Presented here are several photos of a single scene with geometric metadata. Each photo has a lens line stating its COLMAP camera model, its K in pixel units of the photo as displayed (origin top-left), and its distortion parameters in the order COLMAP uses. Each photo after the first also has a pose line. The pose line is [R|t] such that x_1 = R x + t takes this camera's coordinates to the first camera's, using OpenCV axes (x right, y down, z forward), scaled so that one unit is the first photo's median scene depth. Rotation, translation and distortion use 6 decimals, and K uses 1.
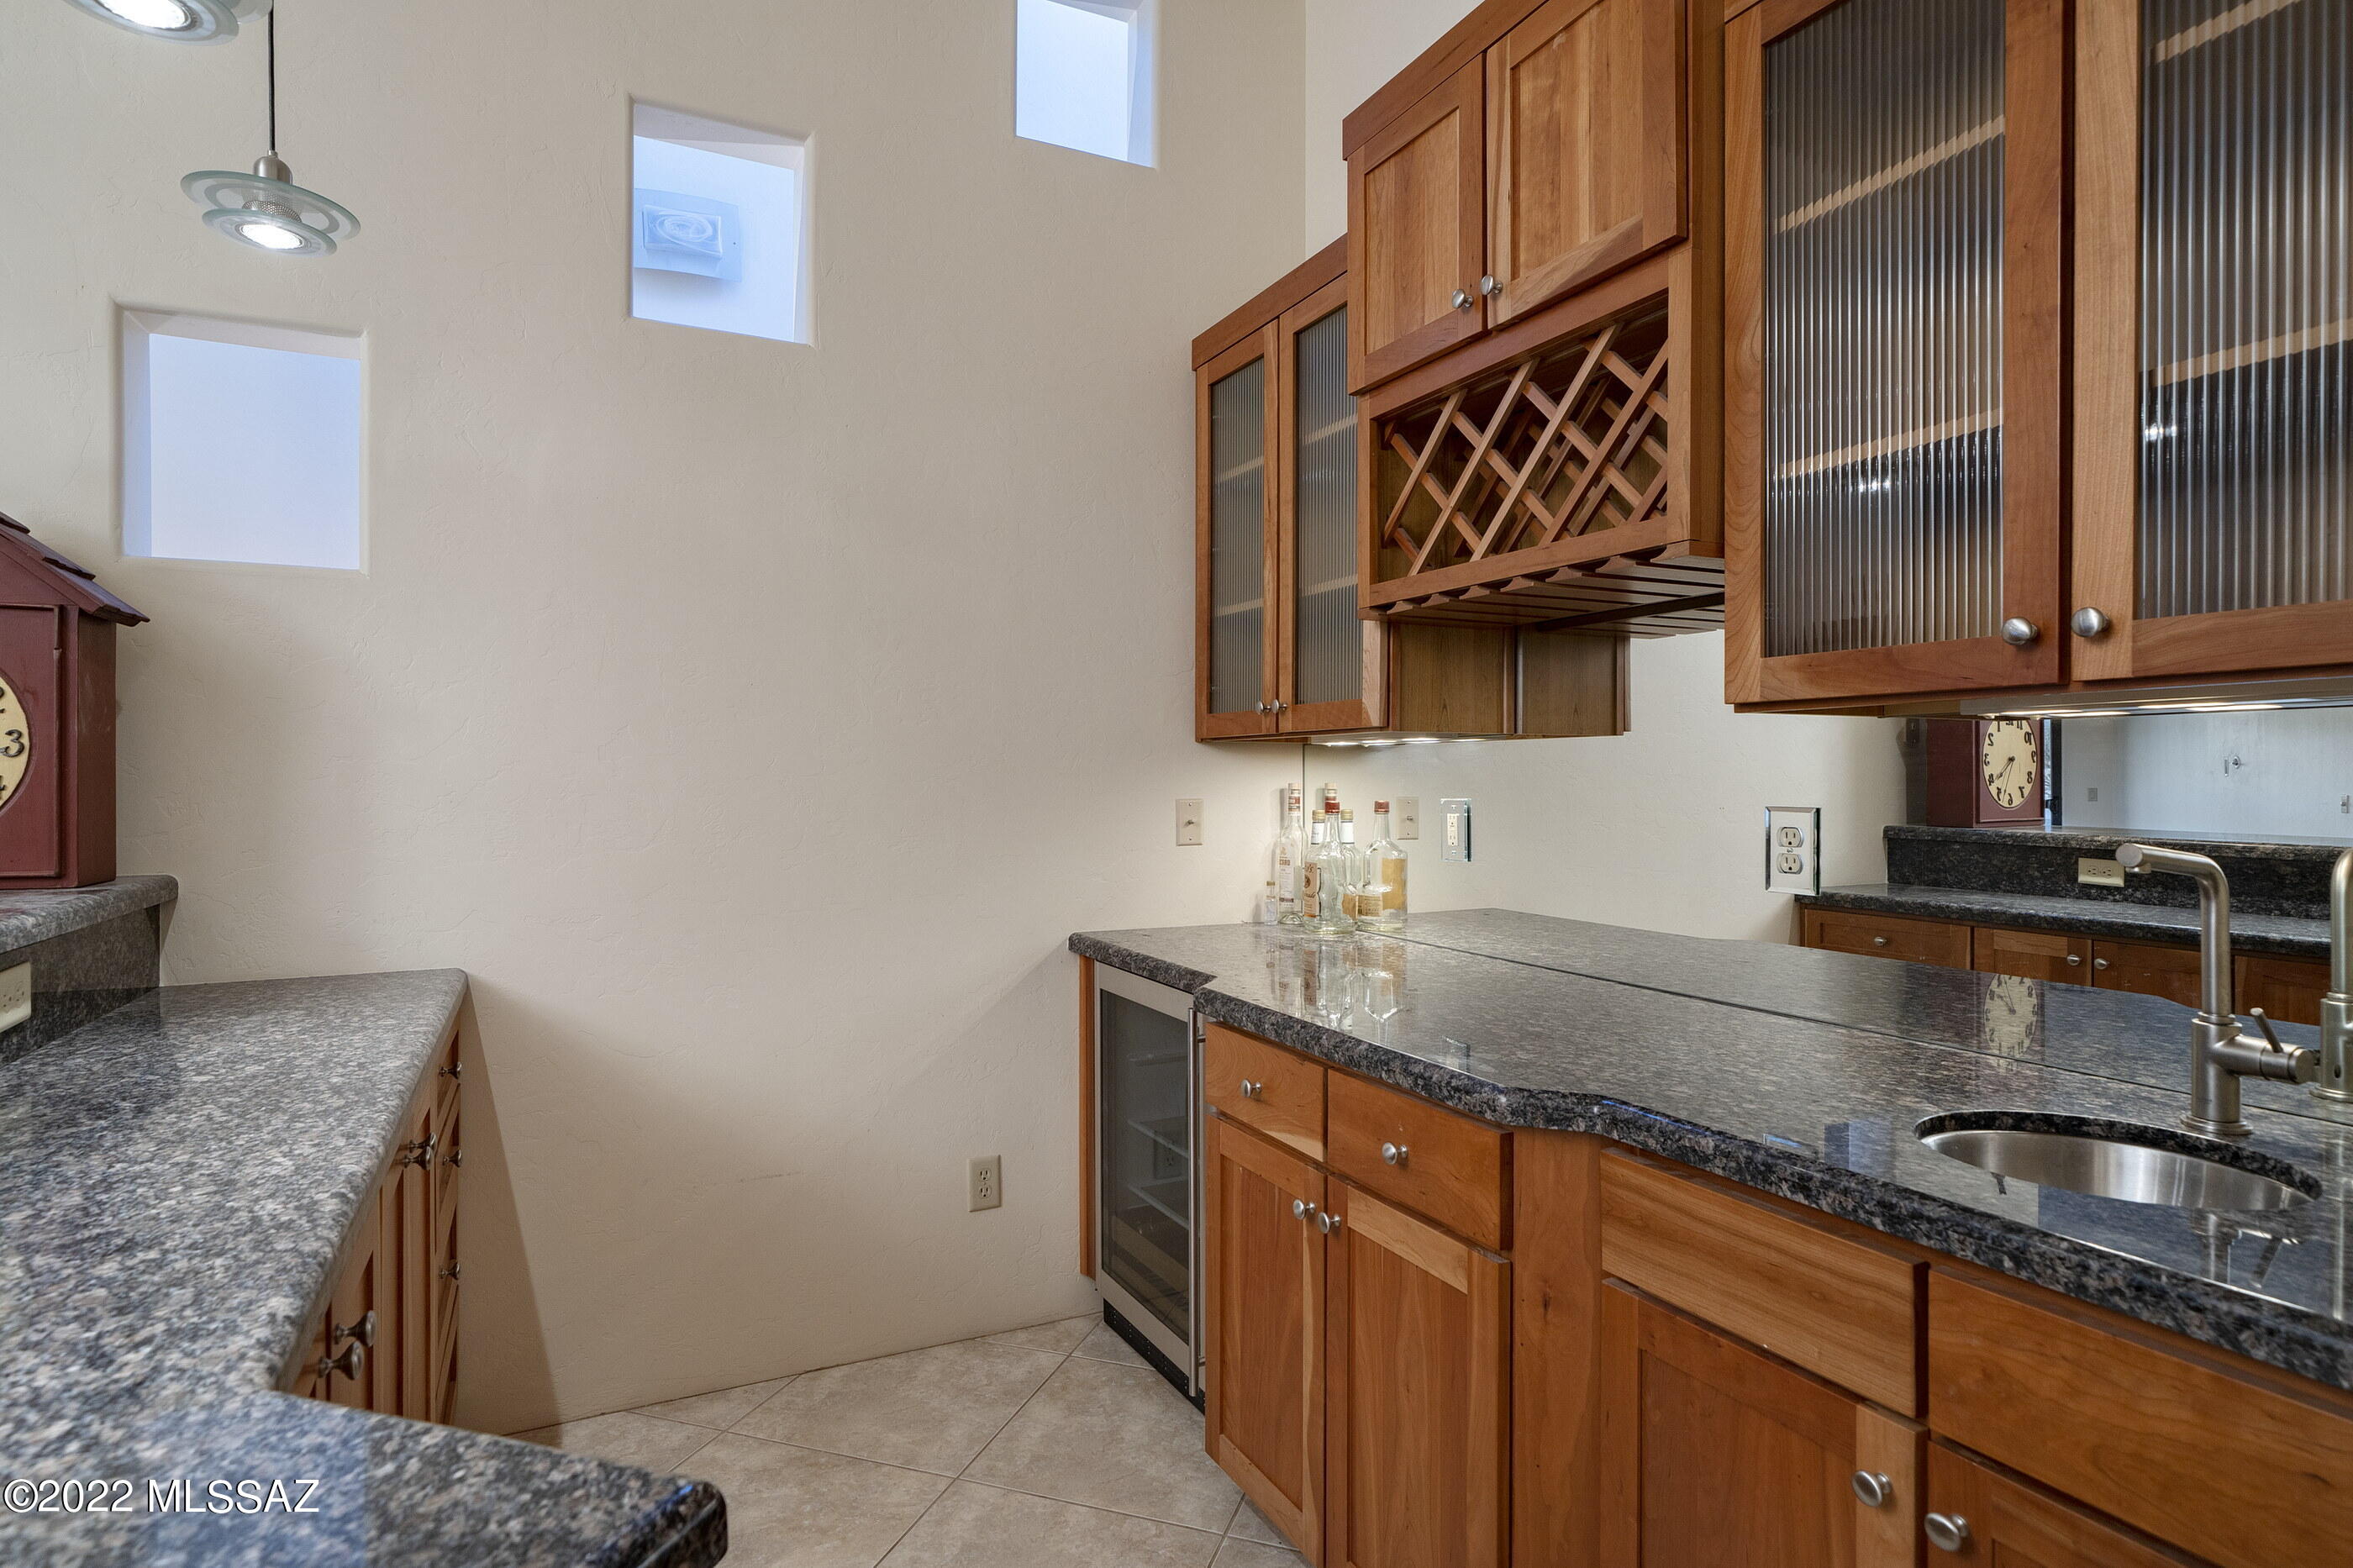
lens RADIAL K [[1225.1, 0, 1176.5], [0, 1225.1, 784.0], [0, 0, 1]] dist [-0.003571, 0.000683]
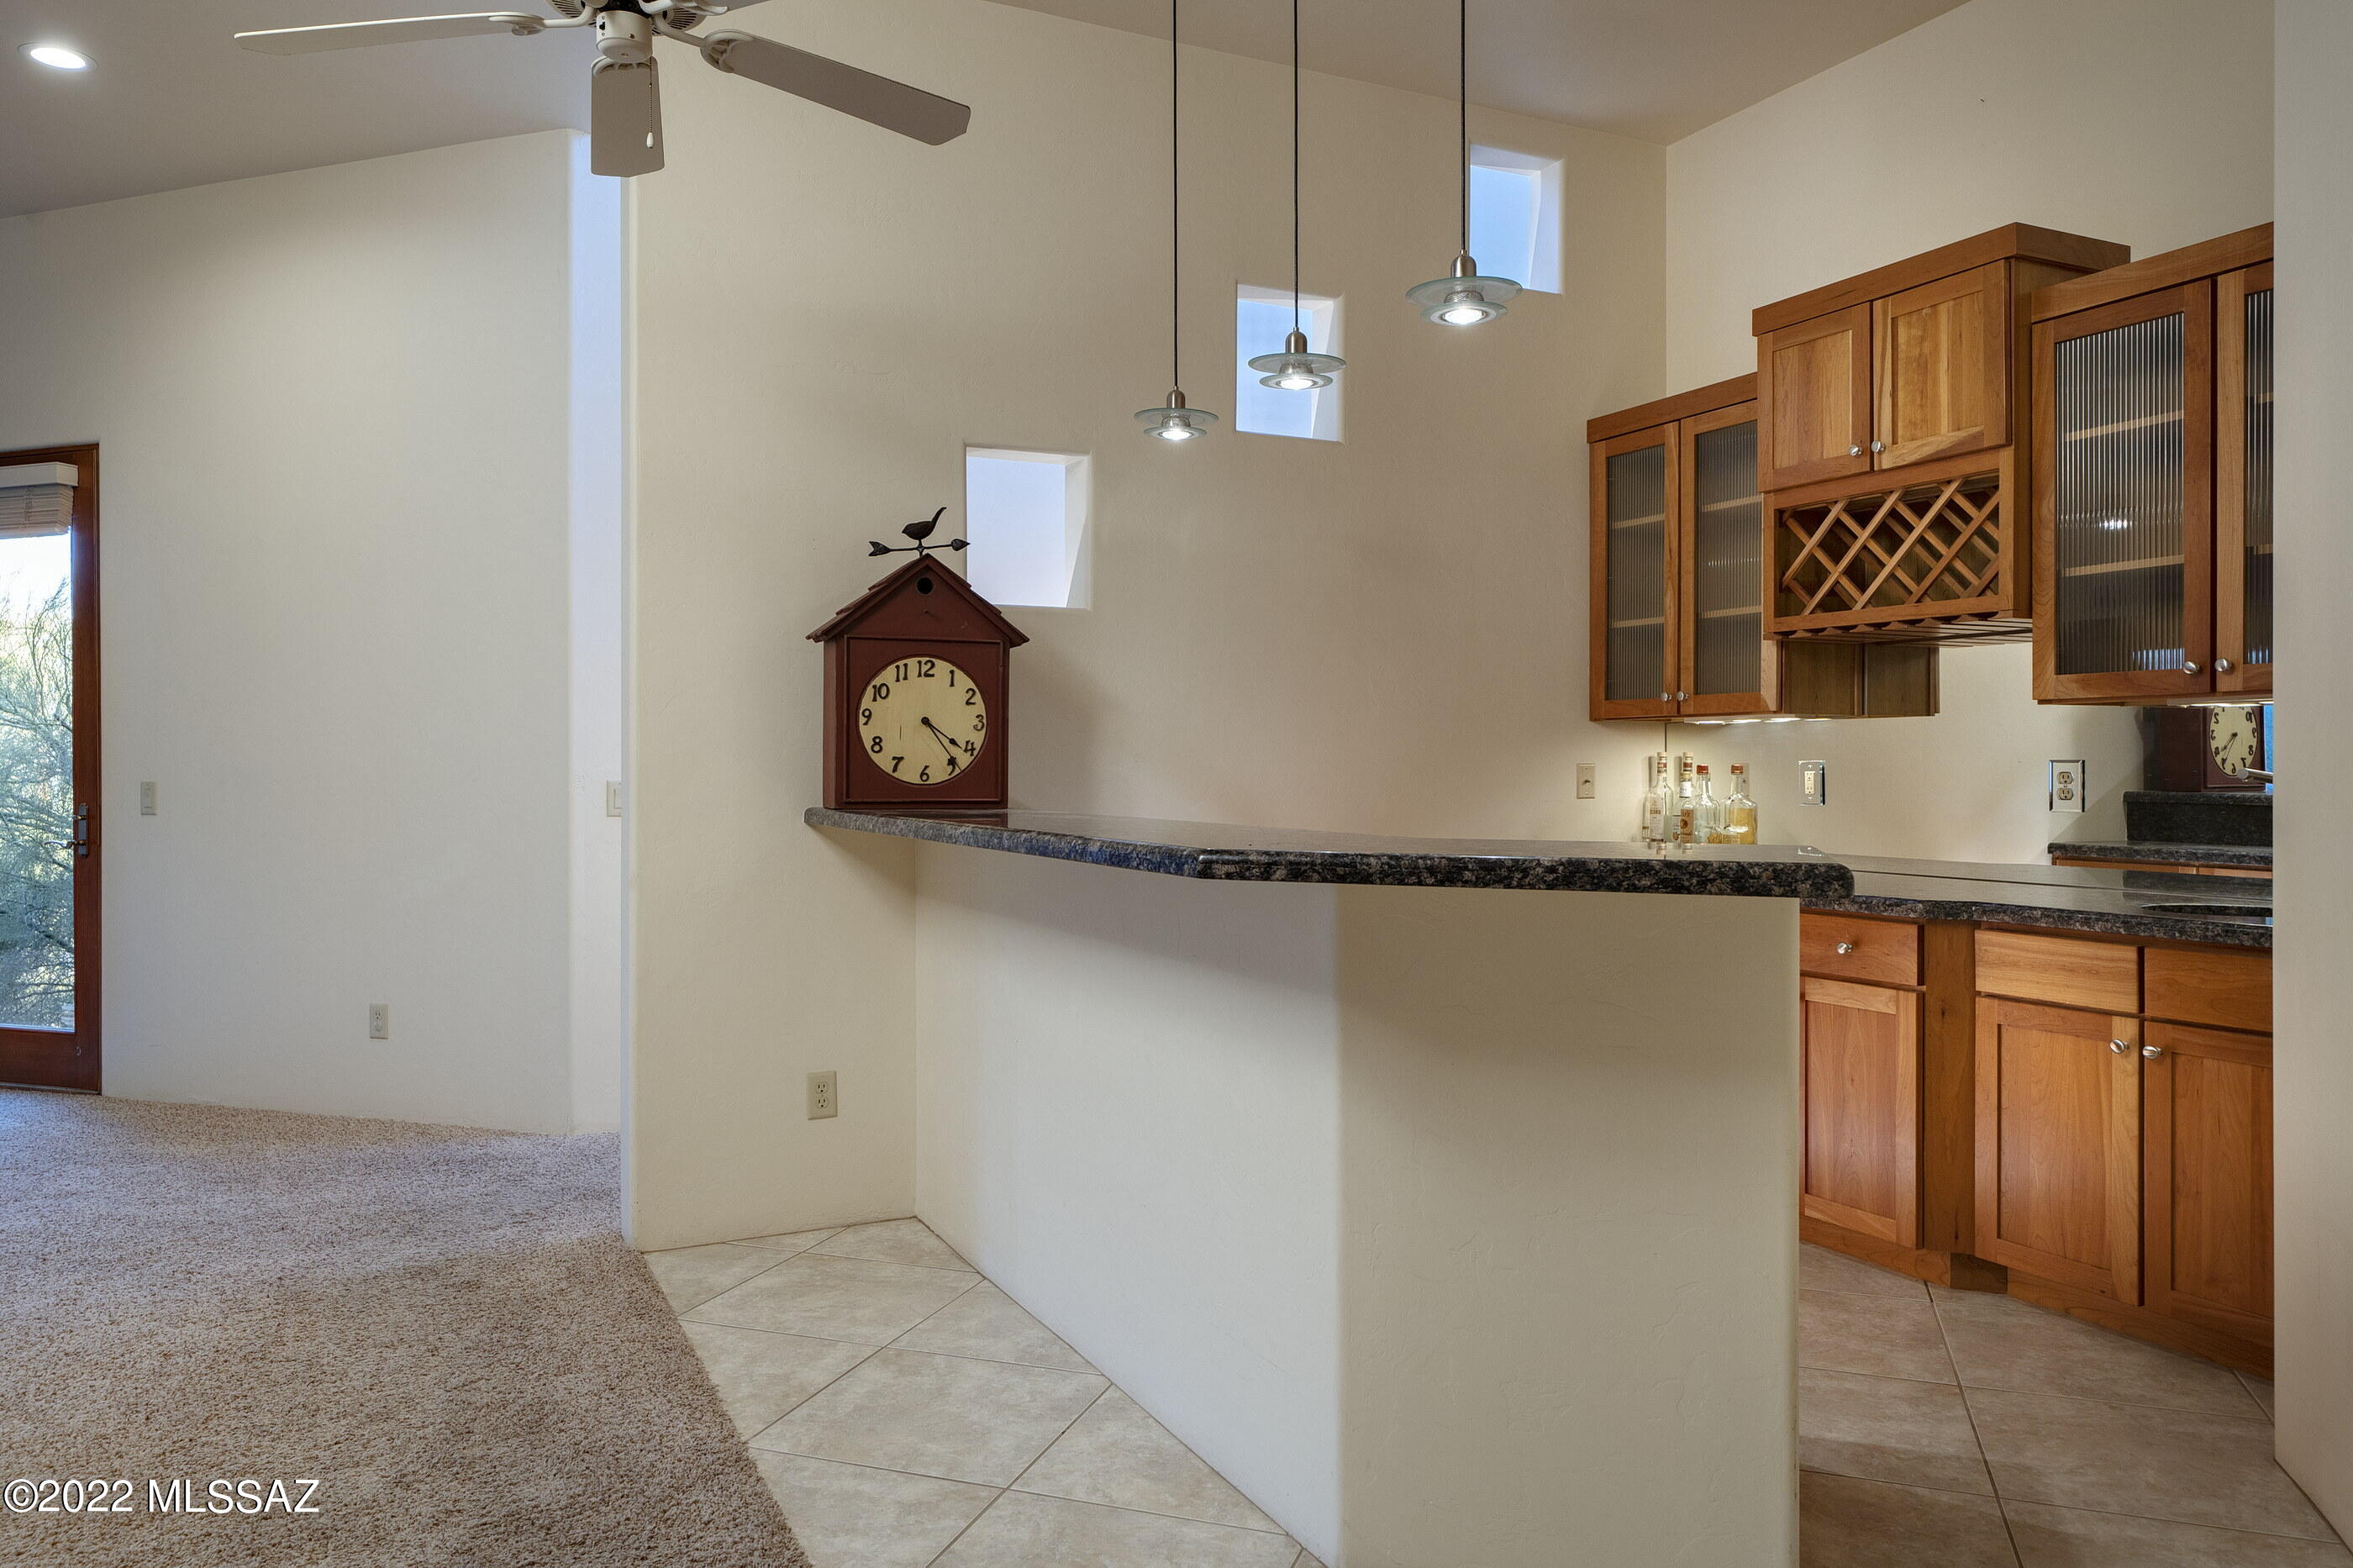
lens RADIAL K [[1591.2, 0, 1080.8], [0, 1591.2, 767.1], [0, 0, 1]] dist [0.002398, -0.003586]
pose [[0.998425, 0.000493, -0.056098, -0.644607], [-0.000785, 0.999986, -0.005184, 0.036707], [0.056095, 0.005220, 0.998412, -1.115815]]
